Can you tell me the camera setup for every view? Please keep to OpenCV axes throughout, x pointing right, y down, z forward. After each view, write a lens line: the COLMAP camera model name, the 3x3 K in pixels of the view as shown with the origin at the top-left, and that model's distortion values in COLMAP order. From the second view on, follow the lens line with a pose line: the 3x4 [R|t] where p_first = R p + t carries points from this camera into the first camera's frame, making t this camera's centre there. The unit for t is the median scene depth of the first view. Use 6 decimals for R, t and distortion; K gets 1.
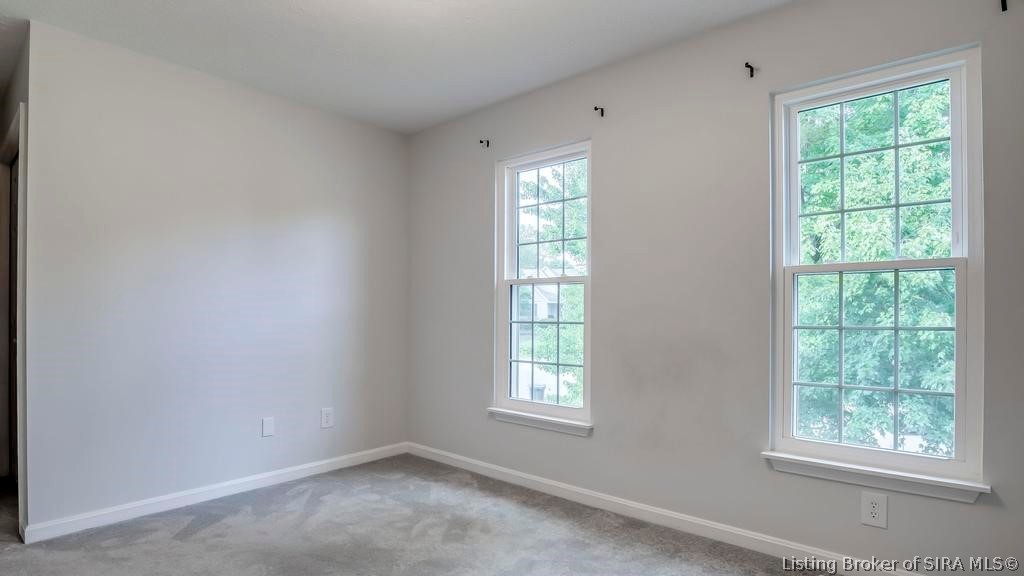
lens RADIAL K [[542.6, 0, 510.7], [0, 542.6, 297.2], [0, 0, 1]] dist [-0.053470, 0.018835]
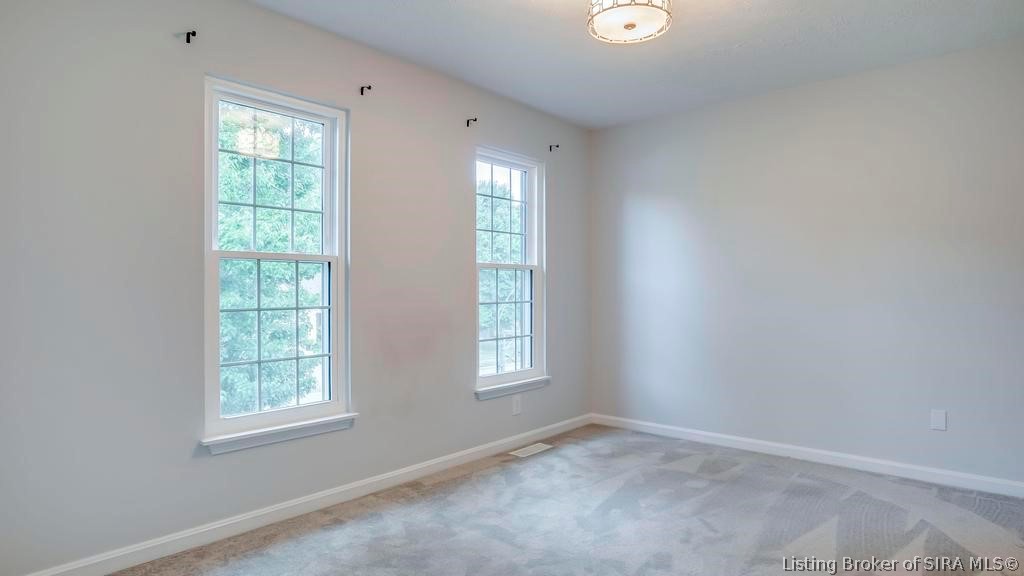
lens RADIAL K [[551.4, 0, 507.6], [0, 551.4, 289.2], [0, 0, 1]] dist [-0.045233, 0.000012]
pose [[0.011847, 0.003307, 0.999924, -0.820900], [-0.016870, 0.999853, -0.003107, 0.015618], [-0.999788, -0.016832, 0.011901, 0.724980]]
